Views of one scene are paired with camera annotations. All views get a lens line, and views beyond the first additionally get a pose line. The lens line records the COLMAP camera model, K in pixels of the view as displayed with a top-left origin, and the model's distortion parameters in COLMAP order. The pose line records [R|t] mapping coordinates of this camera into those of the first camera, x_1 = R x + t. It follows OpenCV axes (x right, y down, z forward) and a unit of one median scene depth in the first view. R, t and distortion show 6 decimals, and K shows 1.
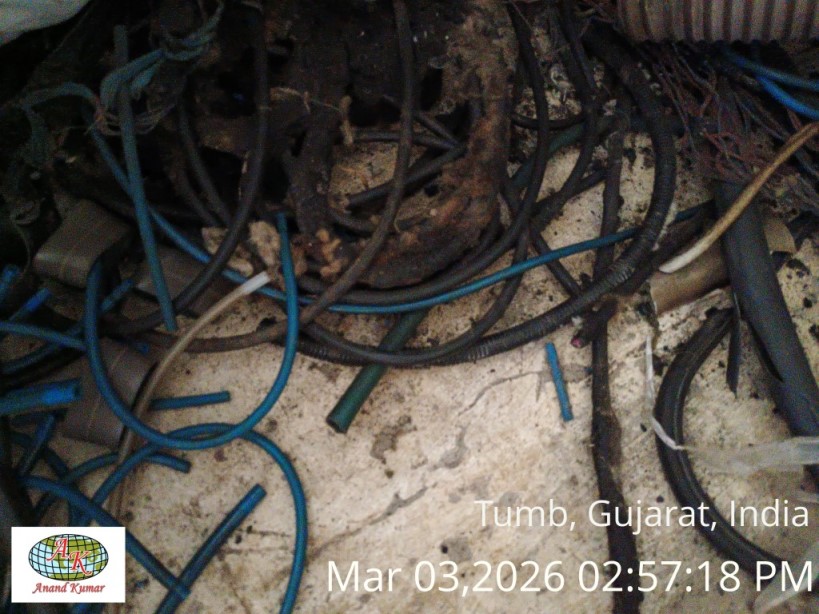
lens RADIAL K [[610.7, 0, 411.0], [0, 610.7, 307.9], [0, 0, 1]] dist [0.033046, -0.041130]
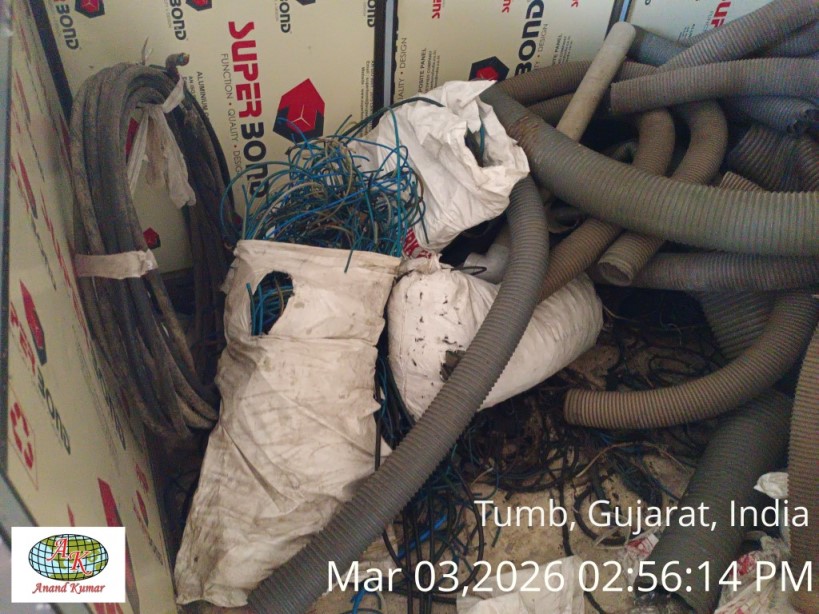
lens RADIAL K [[610.7, 0, 403.4], [0, 610.7, 306.6], [0, 0, 1]] dist [0.033046, -0.041130]
pose [[0.995263, 0.054296, -0.080647, -0.550289], [-0.084605, 0.892357, -0.443330, 0.922232], [0.047895, 0.448053, 0.892723, -3.616965]]
